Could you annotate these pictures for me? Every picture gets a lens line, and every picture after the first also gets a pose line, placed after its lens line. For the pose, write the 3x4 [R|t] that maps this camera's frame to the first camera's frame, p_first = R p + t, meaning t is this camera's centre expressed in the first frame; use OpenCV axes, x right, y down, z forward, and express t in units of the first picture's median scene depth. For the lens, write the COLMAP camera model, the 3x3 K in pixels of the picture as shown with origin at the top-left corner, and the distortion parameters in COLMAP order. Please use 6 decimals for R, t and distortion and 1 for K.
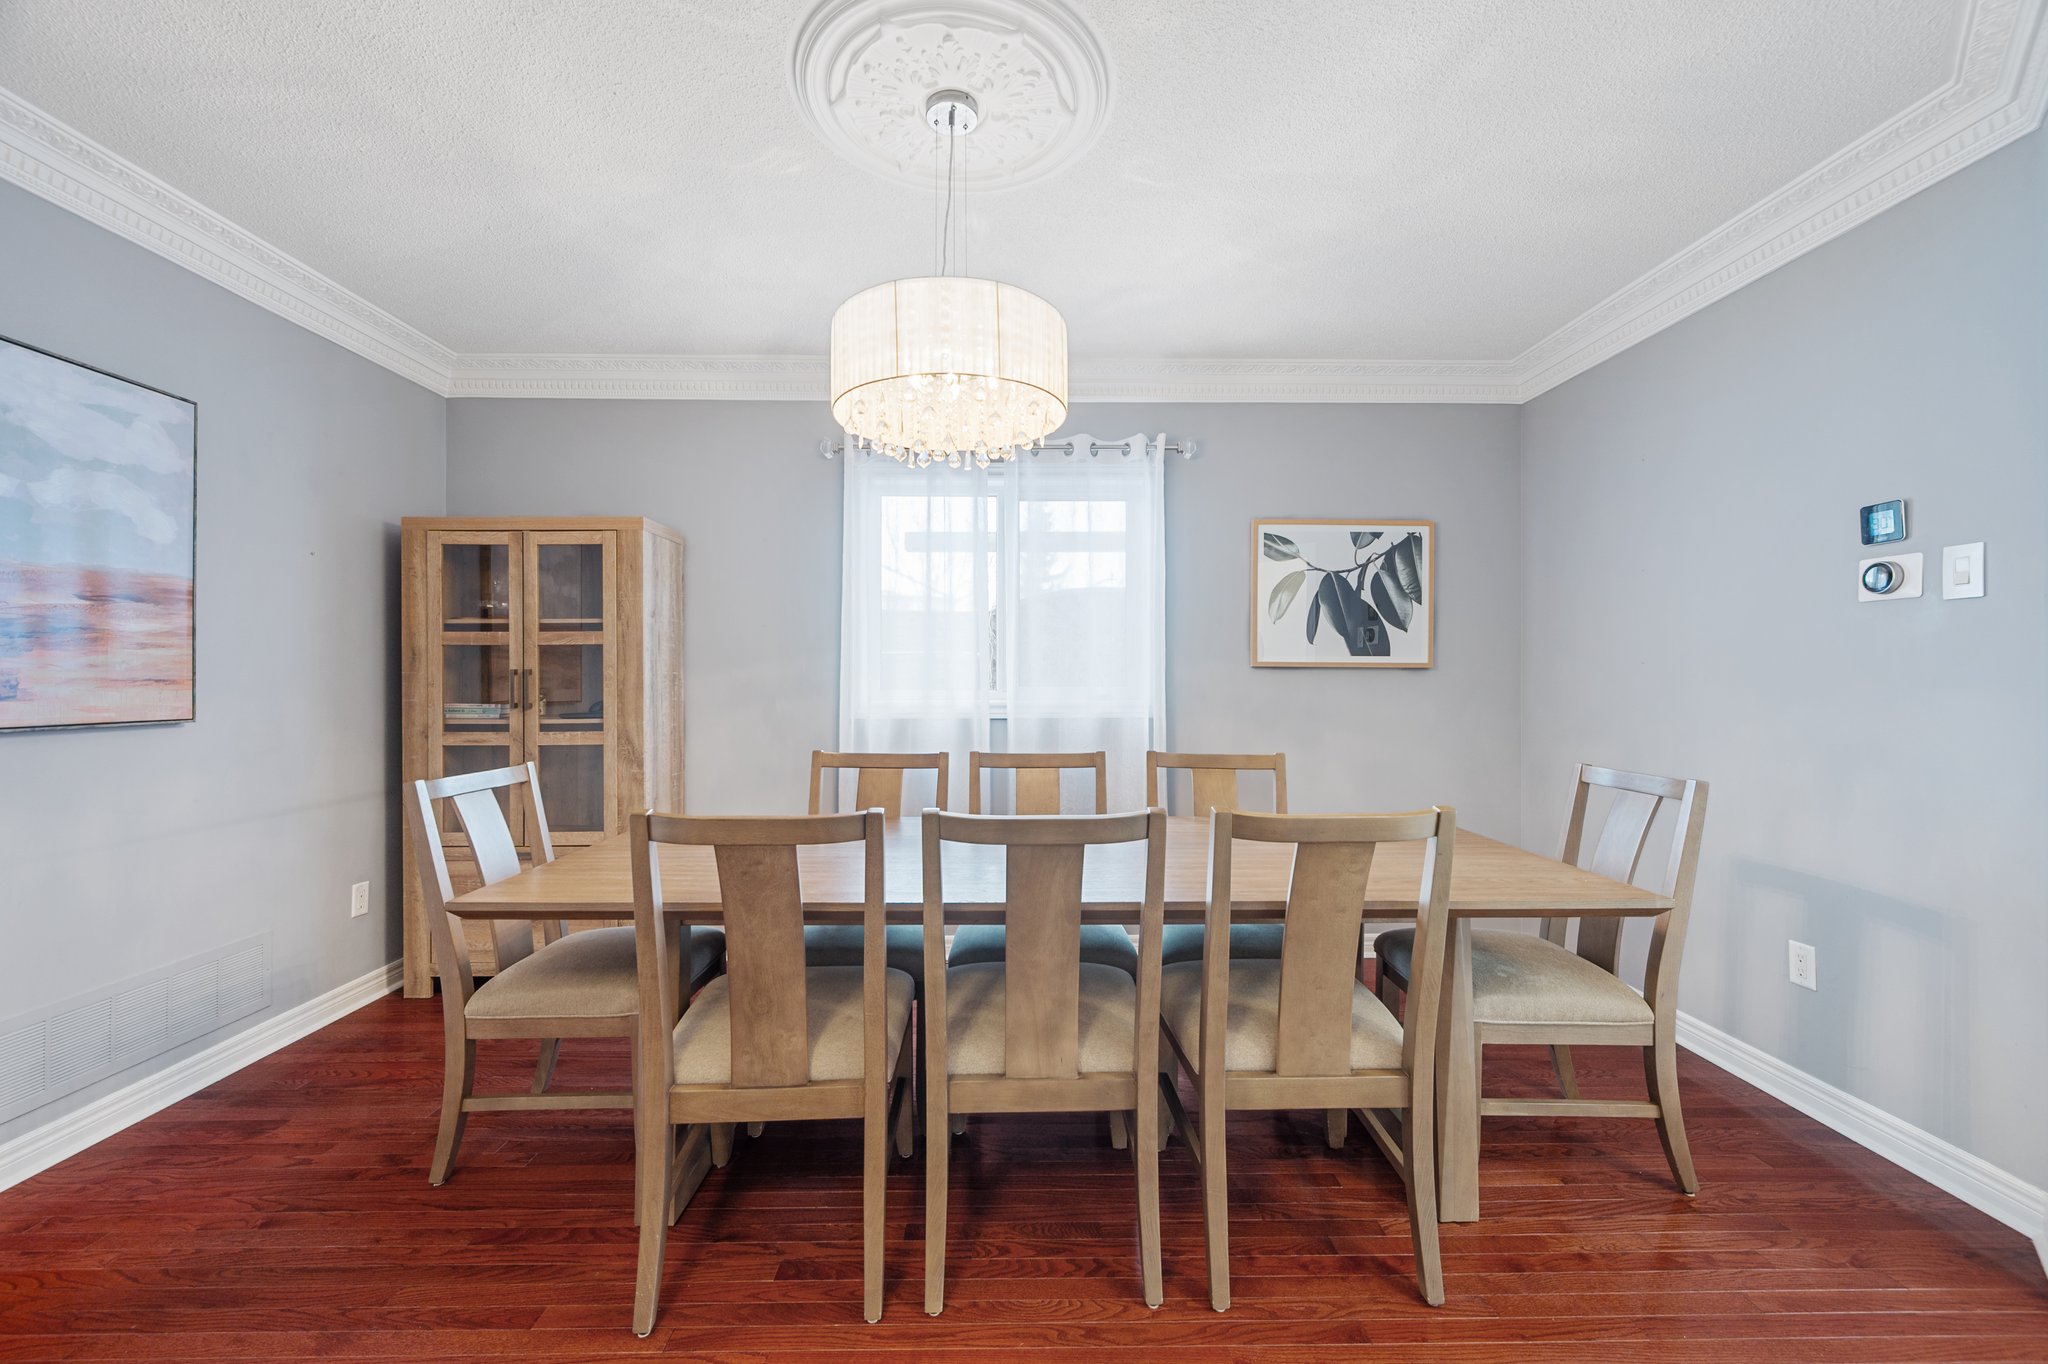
lens RADIAL K [[815.4, 0, 1011.4], [0, 815.4, 673.8], [0, 0, 1]] dist [0.001495, -0.000064]
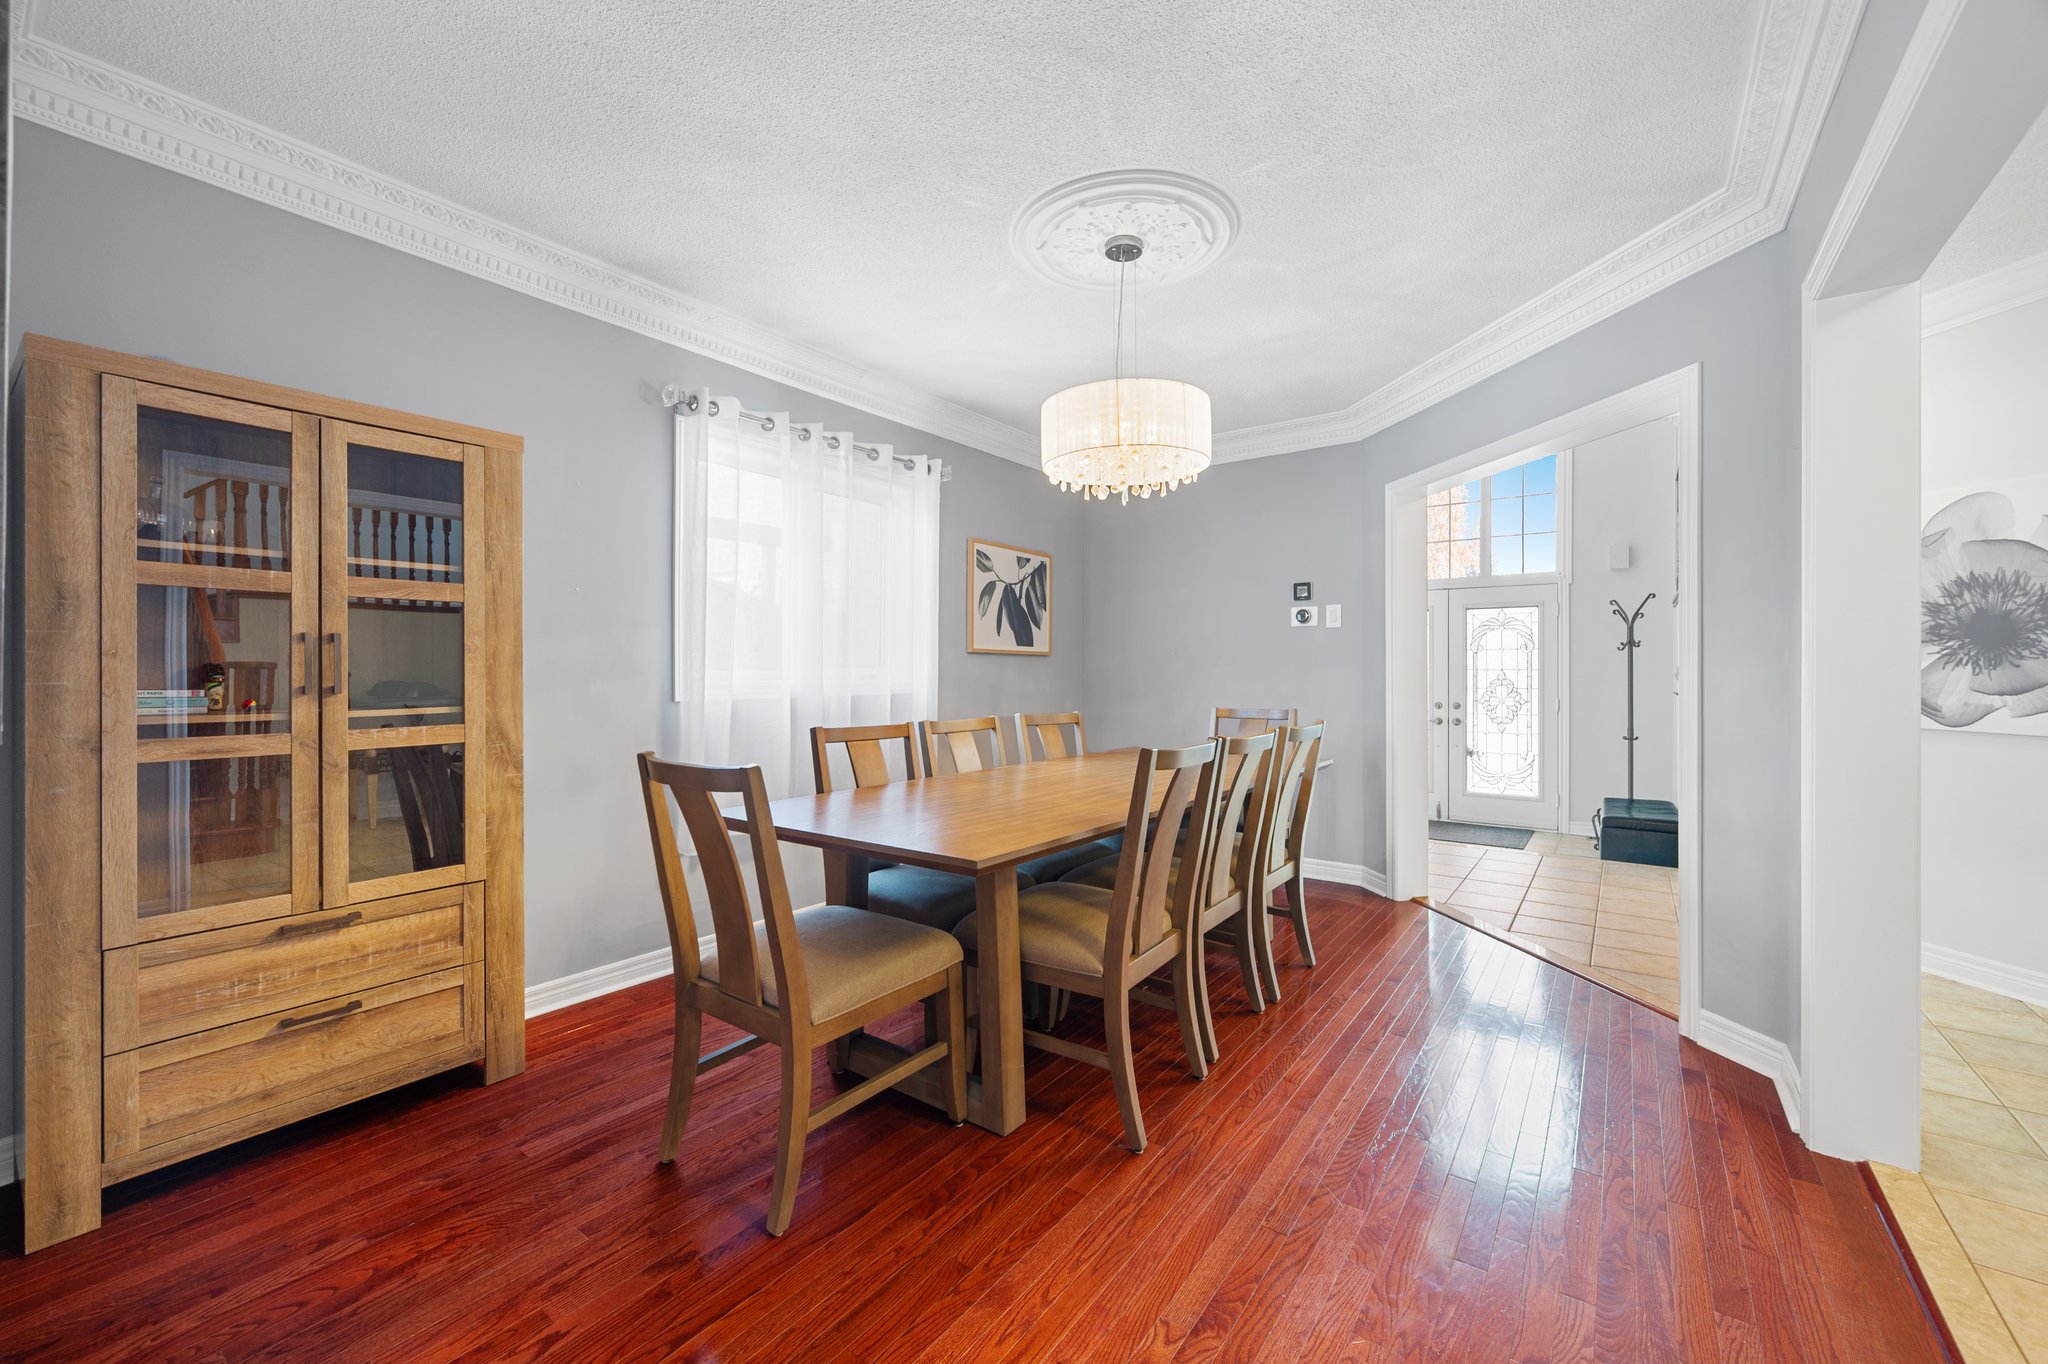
lens RADIAL K [[815.4, 0, 1014.8], [0, 815.4, 672.5], [0, 0, 1]] dist [0.001495, -0.000064]
pose [[0.609018, -0.000289, 0.793156, -0.759203], [-0.005005, 0.999979, 0.004207, 0.019625], [-0.793140, -0.006532, 0.609004, 0.177150]]
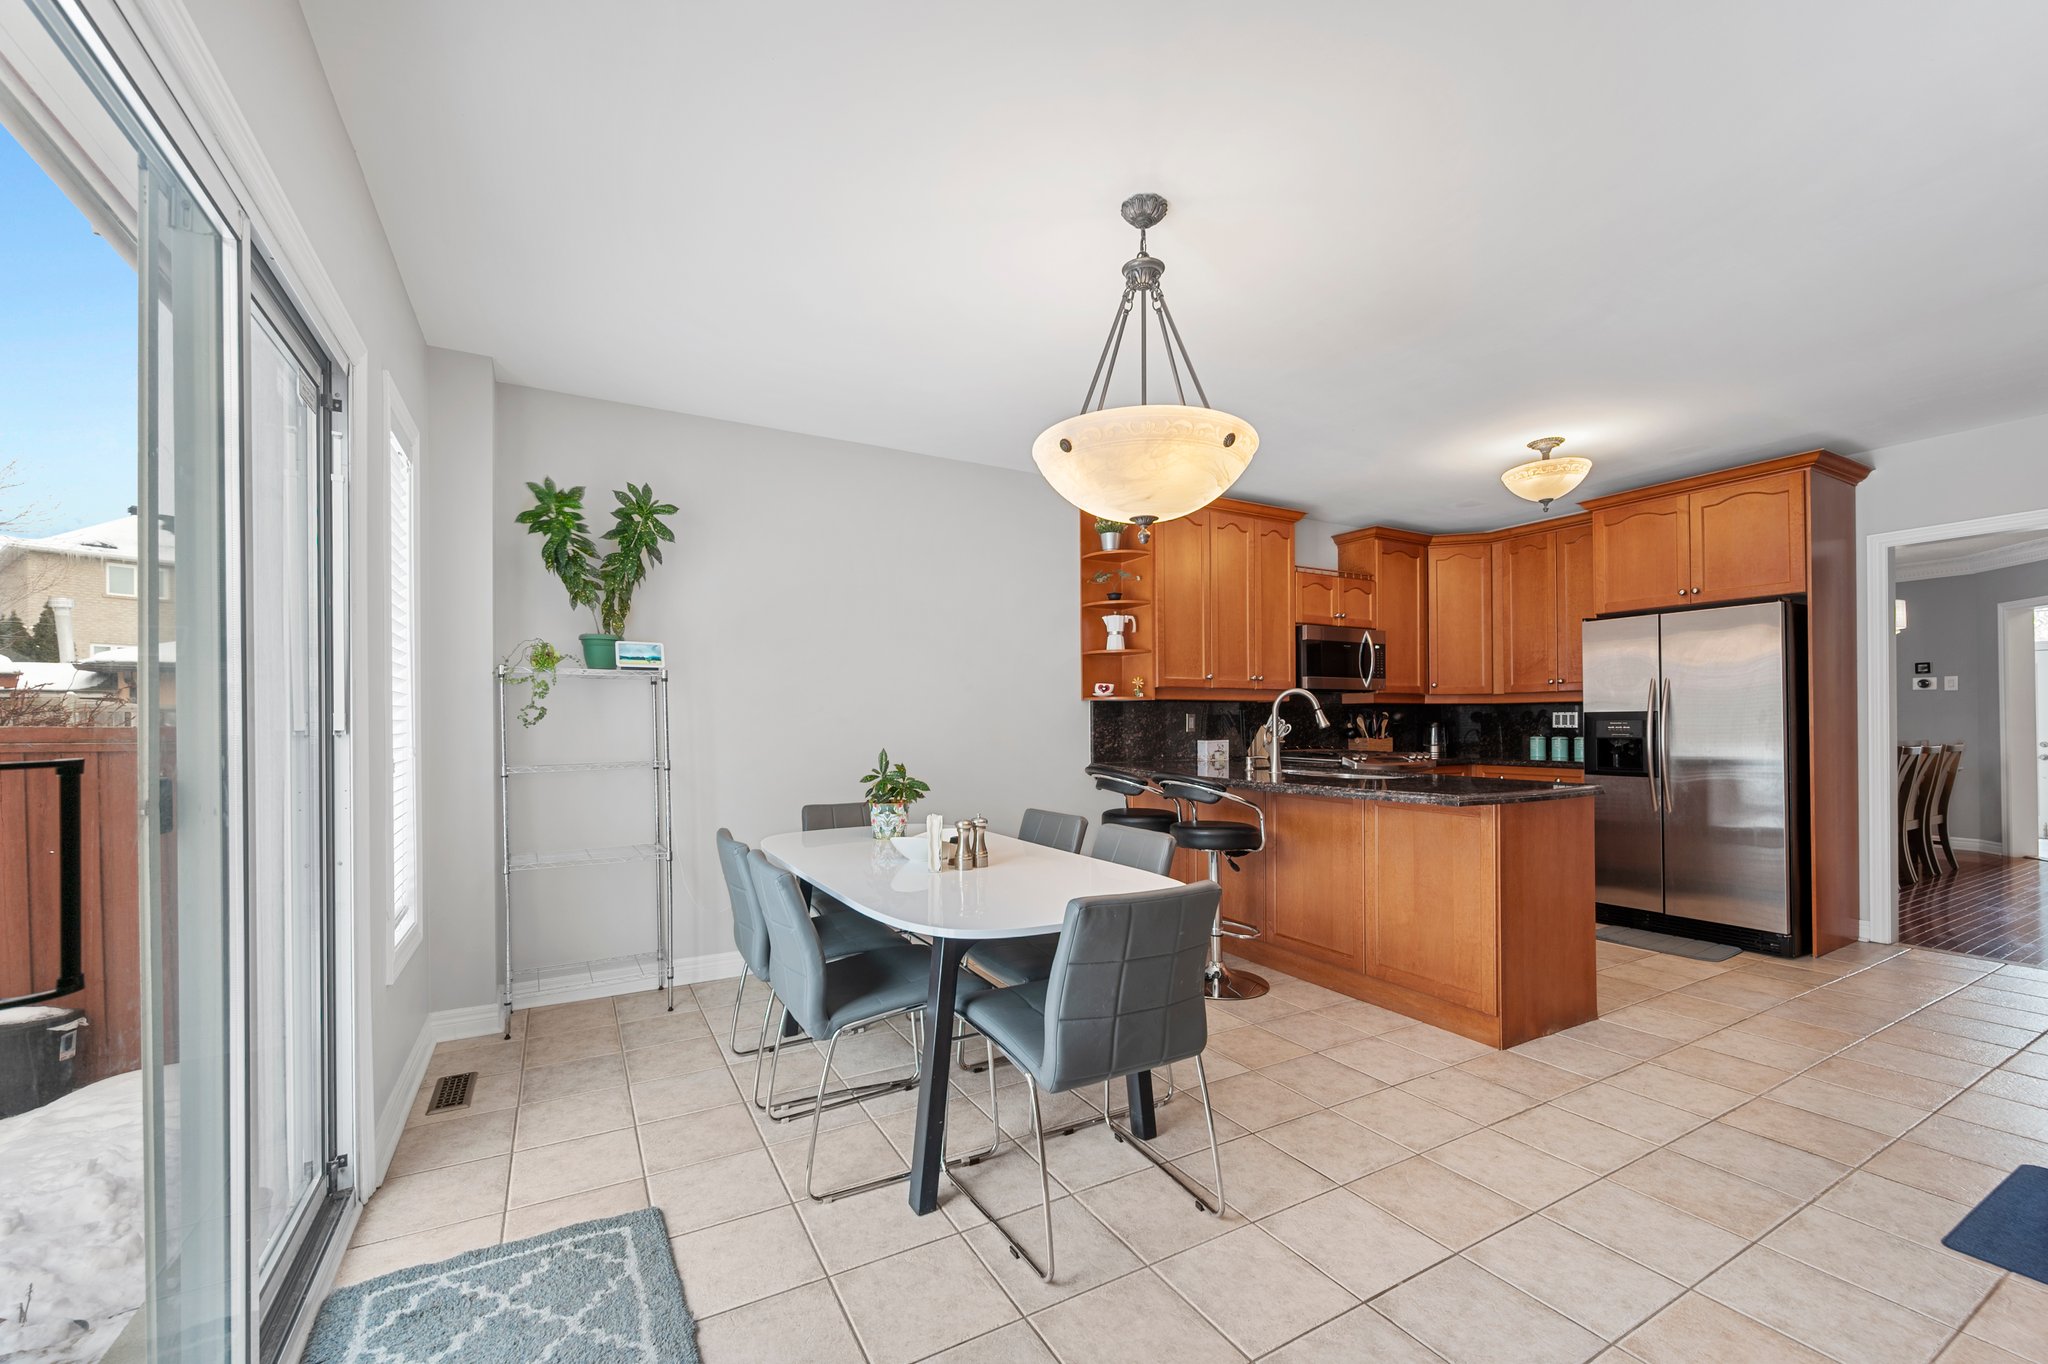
lens RADIAL K [[815.4, 0, 1016.2], [0, 815.4, 719.3], [0, 0, 1]] dist [0.001495, -0.000064]
pose [[0.878023, -0.003374, 0.478607, -2.675928], [0.004305, 0.999990, -0.000847, 0.016232], [-0.478600, 0.002804, 0.878029, -0.150620]]
